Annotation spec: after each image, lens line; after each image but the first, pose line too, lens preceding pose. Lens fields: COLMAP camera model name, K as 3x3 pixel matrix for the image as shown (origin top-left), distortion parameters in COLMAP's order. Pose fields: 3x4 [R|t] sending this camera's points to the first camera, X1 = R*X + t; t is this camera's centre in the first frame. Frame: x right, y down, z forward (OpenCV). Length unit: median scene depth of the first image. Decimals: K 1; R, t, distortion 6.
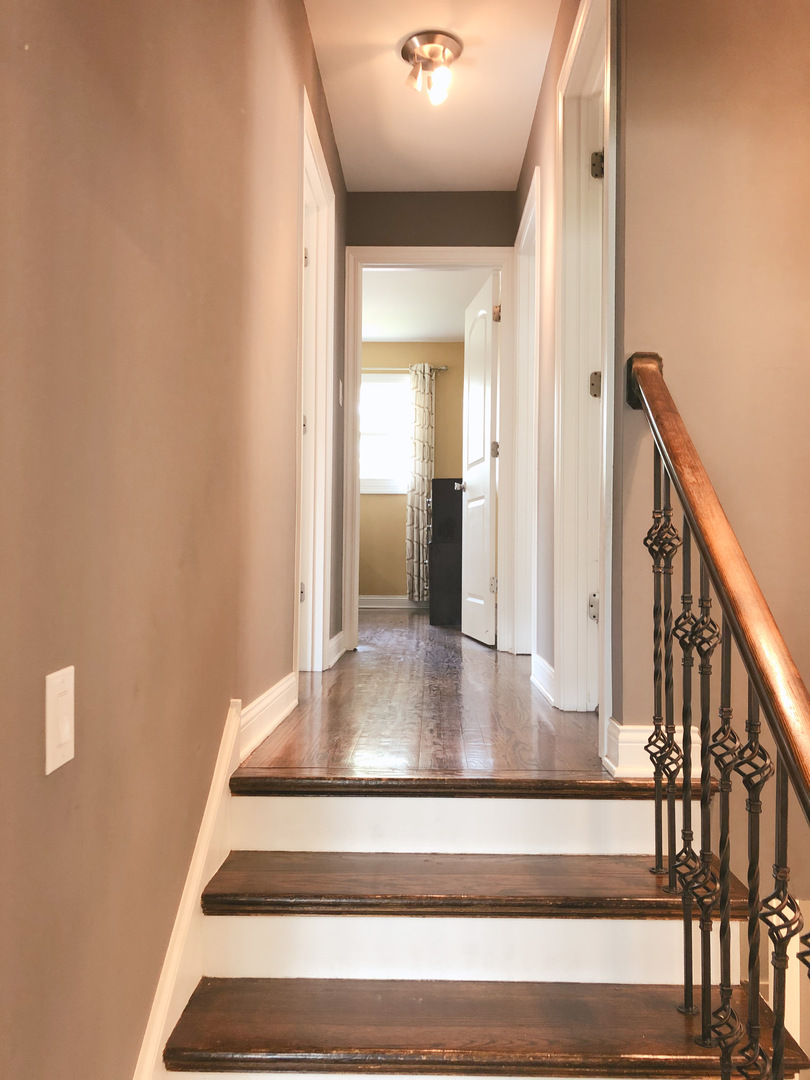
lens RADIAL K [[892.9, 0, 406.8], [0, 892.9, 541.1], [0, 0, 1]] dist [0.017201, -0.016966]
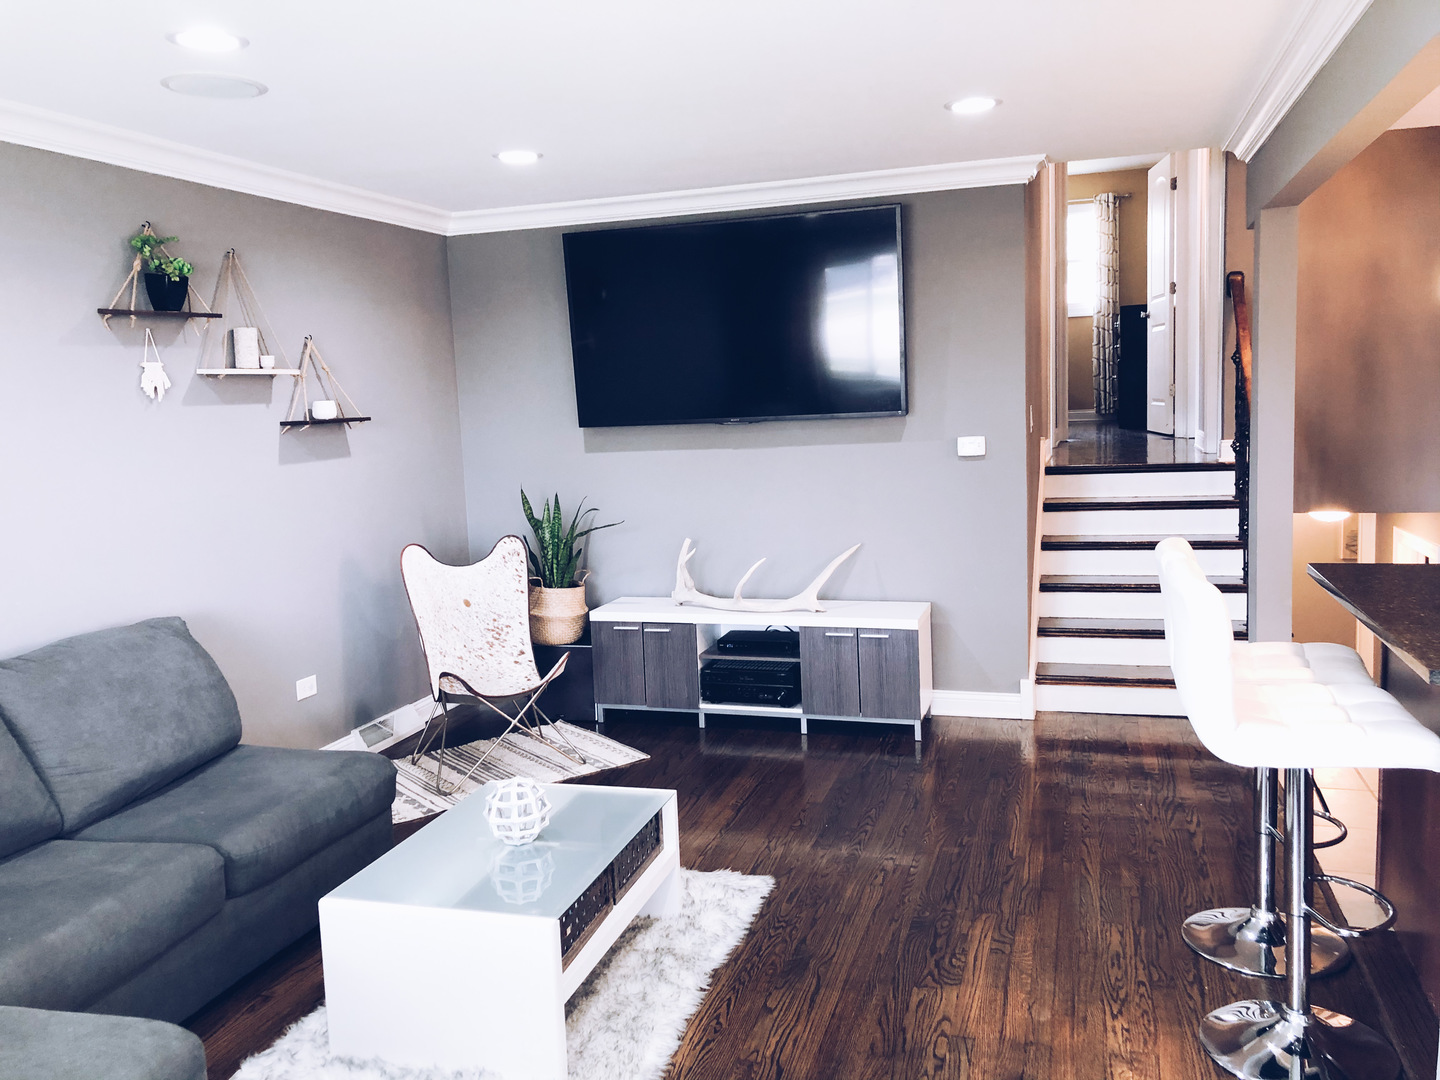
lens RADIAL K [[1190.6, 0, 711.0], [0, 1190.6, 530.8], [0, 0, 1]] dist [0.017201, -0.016966]
pose [[0.957801, -0.019181, -0.286791, -0.040490], [0.058764, 0.989763, 0.130058, -0.011588], [0.281361, -0.141423, 0.949124, -0.660778]]
